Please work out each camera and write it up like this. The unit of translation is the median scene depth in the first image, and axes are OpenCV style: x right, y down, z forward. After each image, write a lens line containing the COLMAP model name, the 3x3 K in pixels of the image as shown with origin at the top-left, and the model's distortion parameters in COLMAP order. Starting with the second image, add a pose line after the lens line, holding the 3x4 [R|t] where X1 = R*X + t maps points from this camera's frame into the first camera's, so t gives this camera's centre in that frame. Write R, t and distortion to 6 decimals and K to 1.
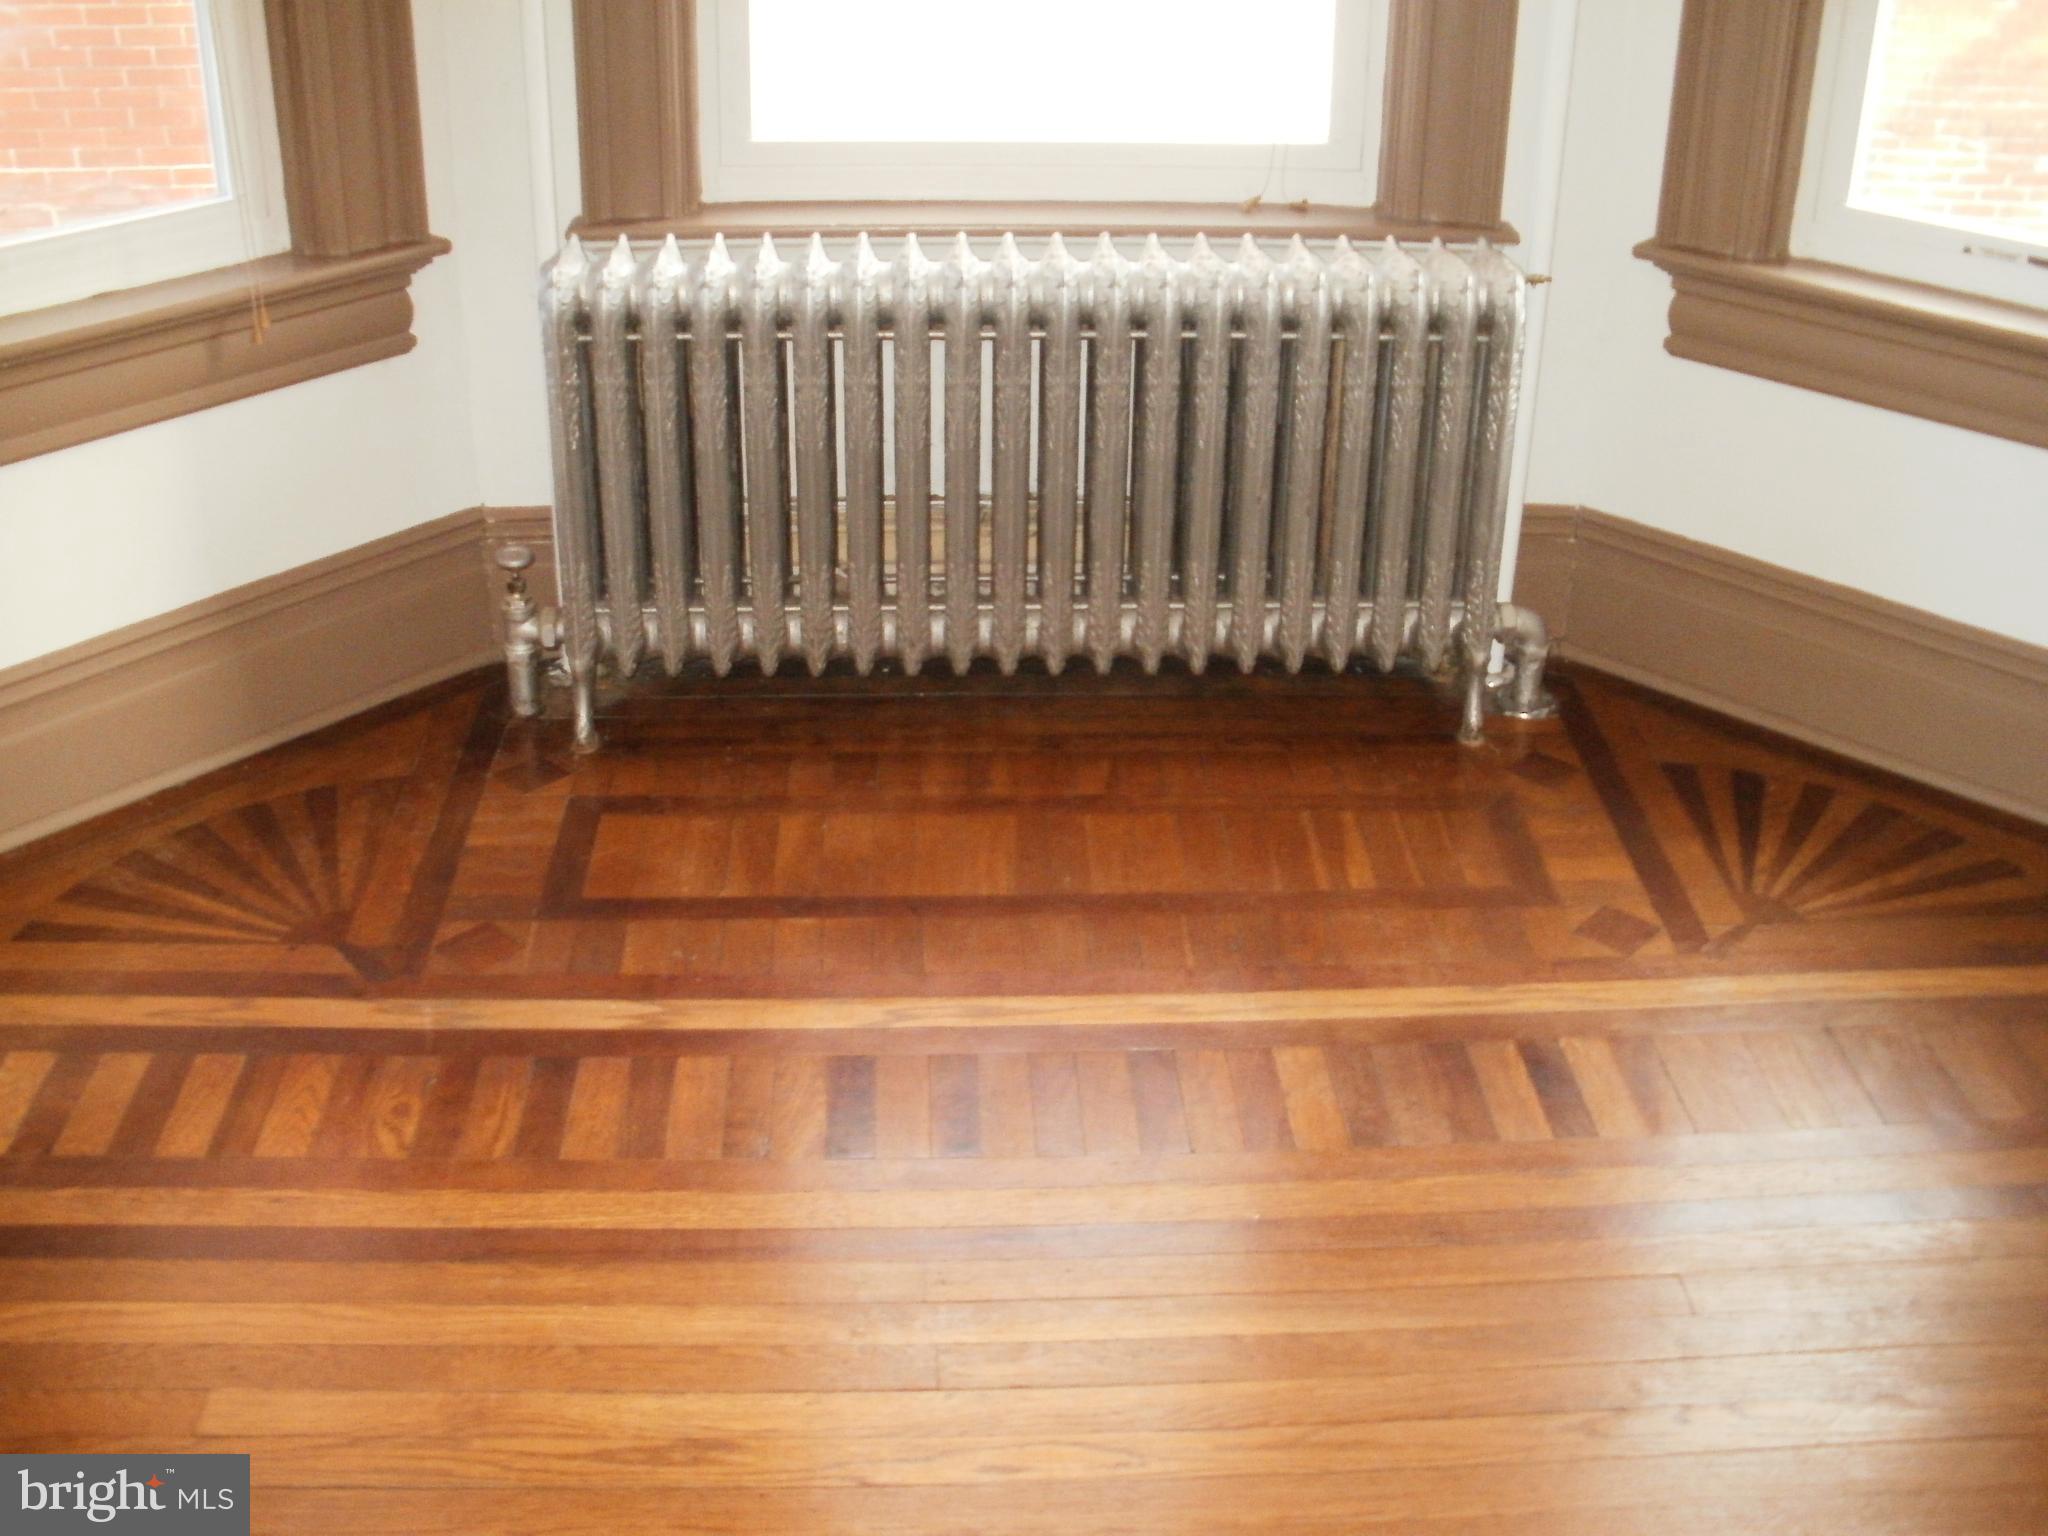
lens RADIAL K [[2140.9, 0, 1024.0], [0, 2140.9, 768.0], [0, 0, 1]] dist [-0.315124, 0.352929]
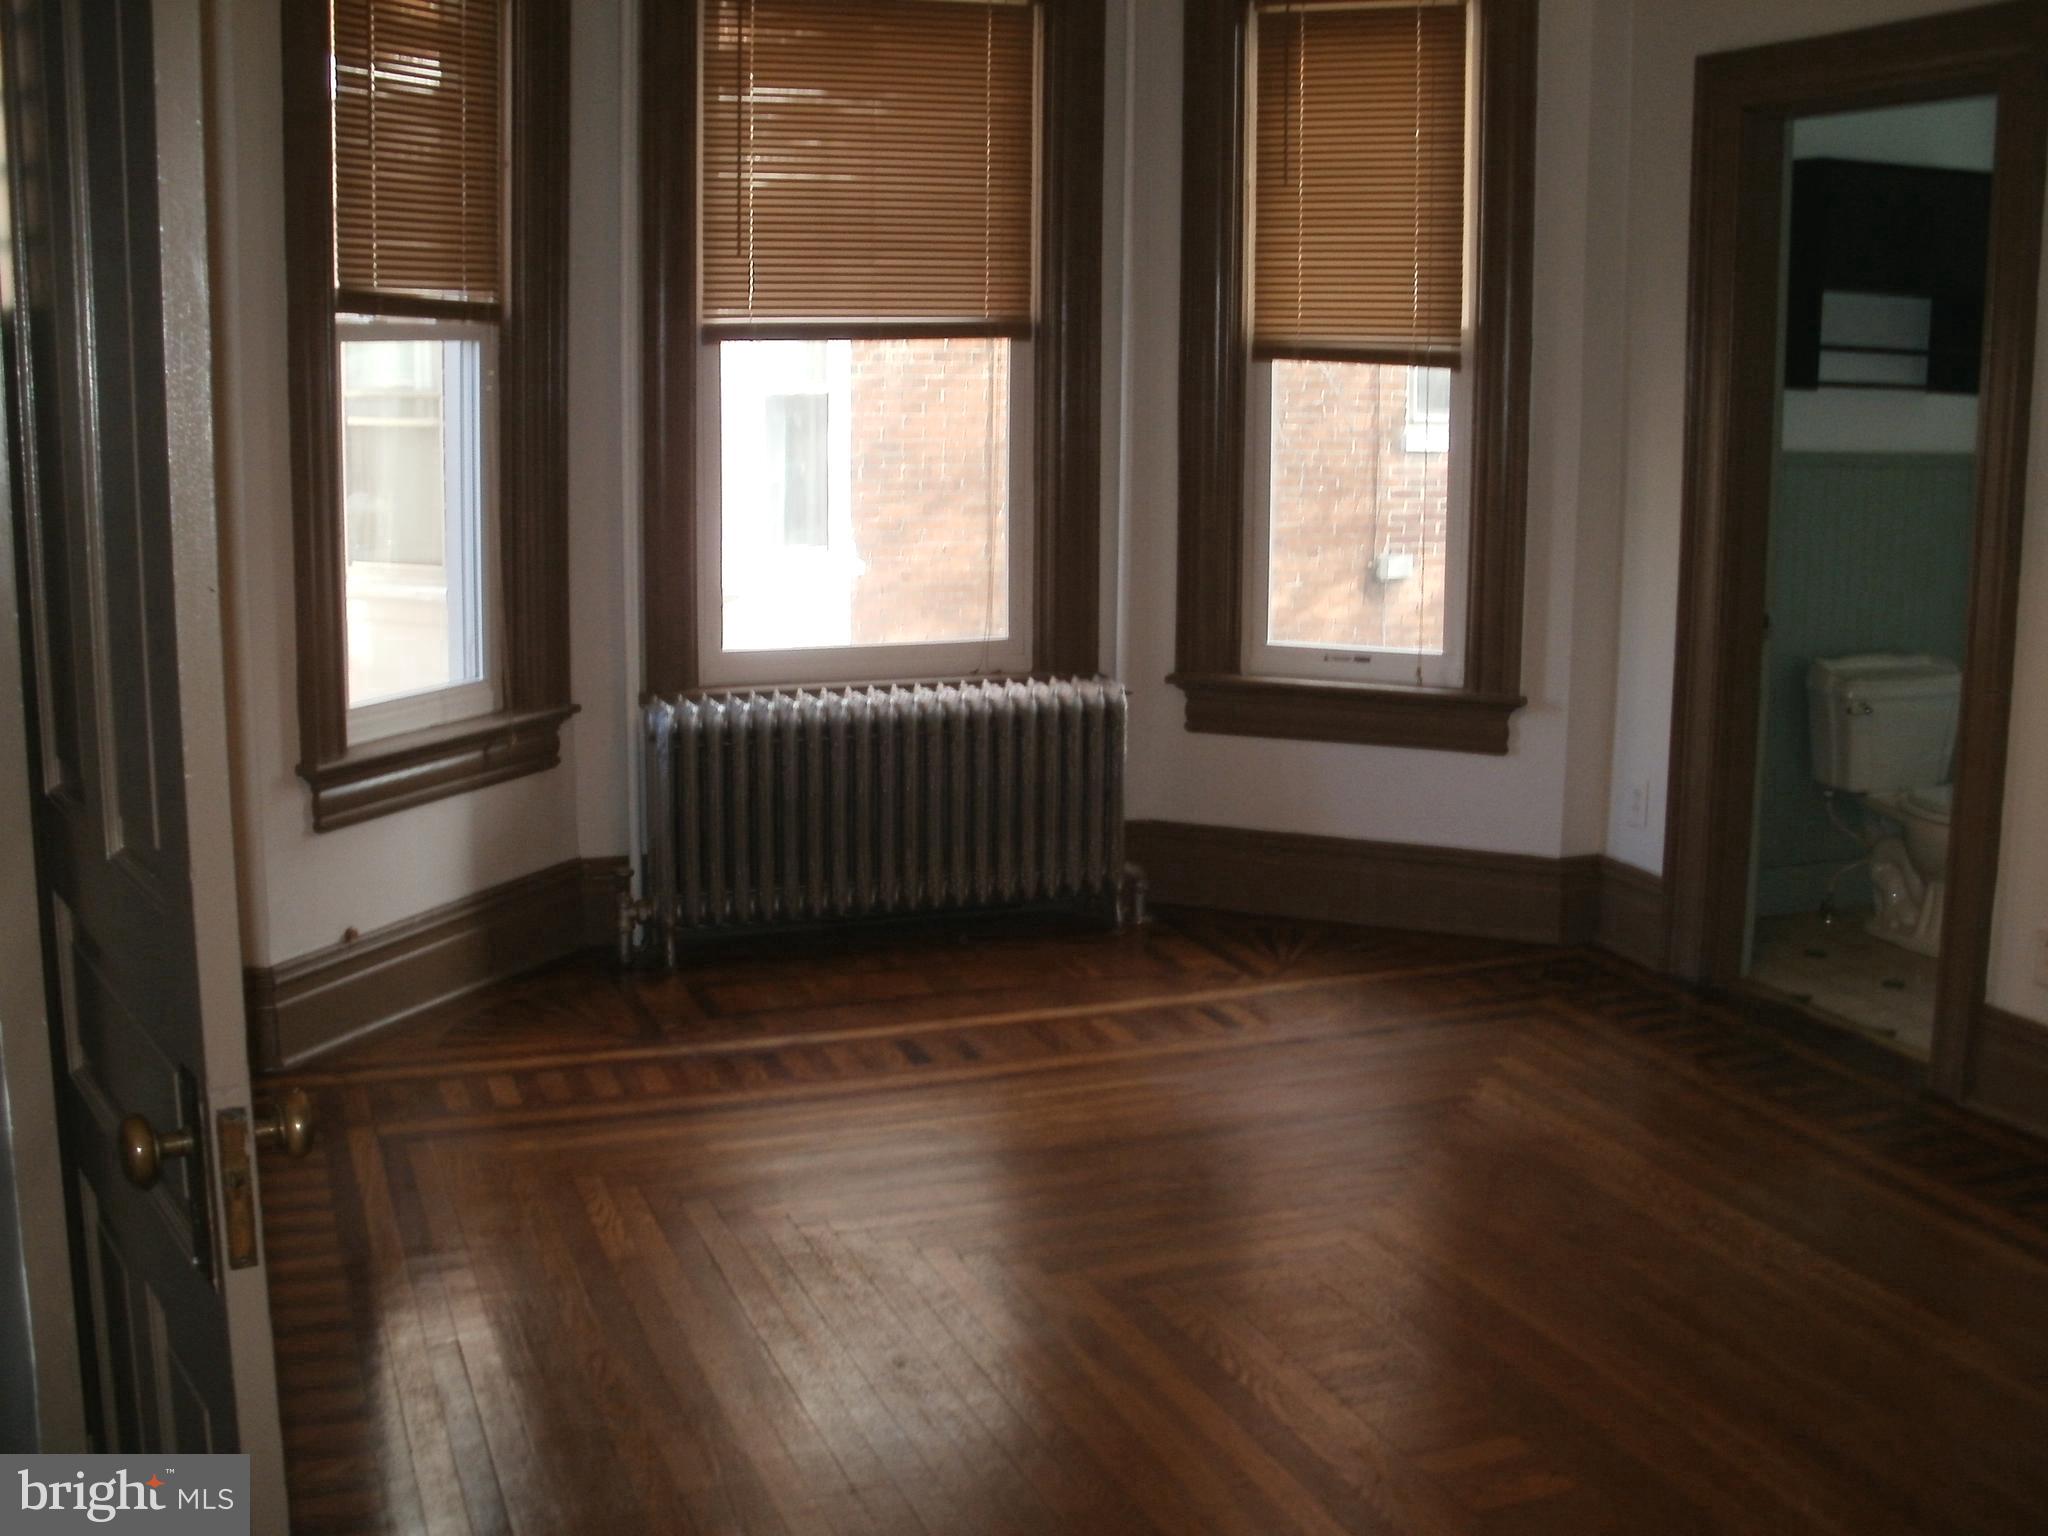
lens RADIAL K [[2140.9, 0, 1024.0], [0, 2140.9, 768.0], [0, 0, 1]] dist [-0.315124, 0.352929]
pose [[0.952635, -0.066236, 0.296816, -0.468461], [0.151699, 0.949395, -0.275019, 0.391747], [-0.263579, 0.307020, 0.914475, -0.857331]]
